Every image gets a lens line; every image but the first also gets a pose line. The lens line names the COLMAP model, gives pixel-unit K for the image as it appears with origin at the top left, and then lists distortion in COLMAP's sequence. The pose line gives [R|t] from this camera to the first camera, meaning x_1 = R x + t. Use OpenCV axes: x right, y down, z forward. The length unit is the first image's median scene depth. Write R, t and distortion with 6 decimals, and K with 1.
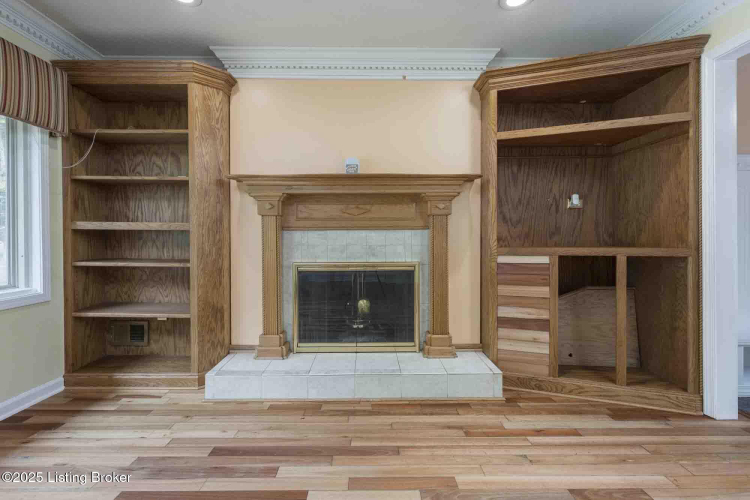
lens RADIAL K [[351.7, 0, 371.9], [0, 351.7, 239.2], [0, 0, 1]] dist [0.008168, -0.000073]
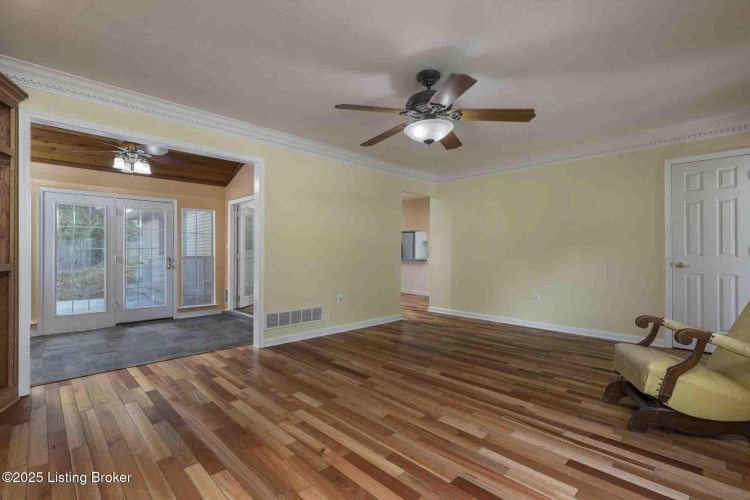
lens RADIAL K [[343.1, 0, 371.2], [0, 343.1, 251.4], [0, 0, 1]] dist [0.003520, 0.000077]
pose [[-0.688541, 0.004548, 0.725183, -0.660754], [0.002186, 0.999989, -0.004196, -0.007327], [-0.725194, -0.001303, -0.688544, 0.778497]]
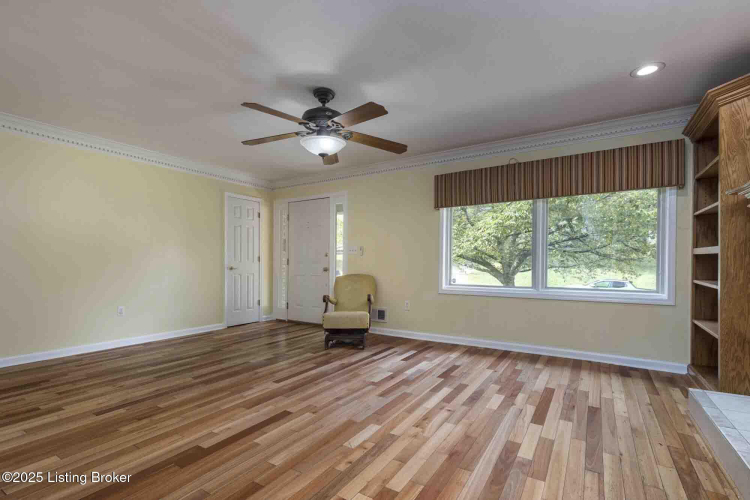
lens RADIAL K [[352.7, 0, 373.1], [0, 352.7, 265.2], [0, 0, 1]] dist [0.002349, -0.000051]
pose [[-0.540676, 0.004506, -0.841219, 0.864392], [-0.005879, 0.999941, 0.009135, 0.005623], [0.841210, 0.009884, -0.540618, 0.696644]]
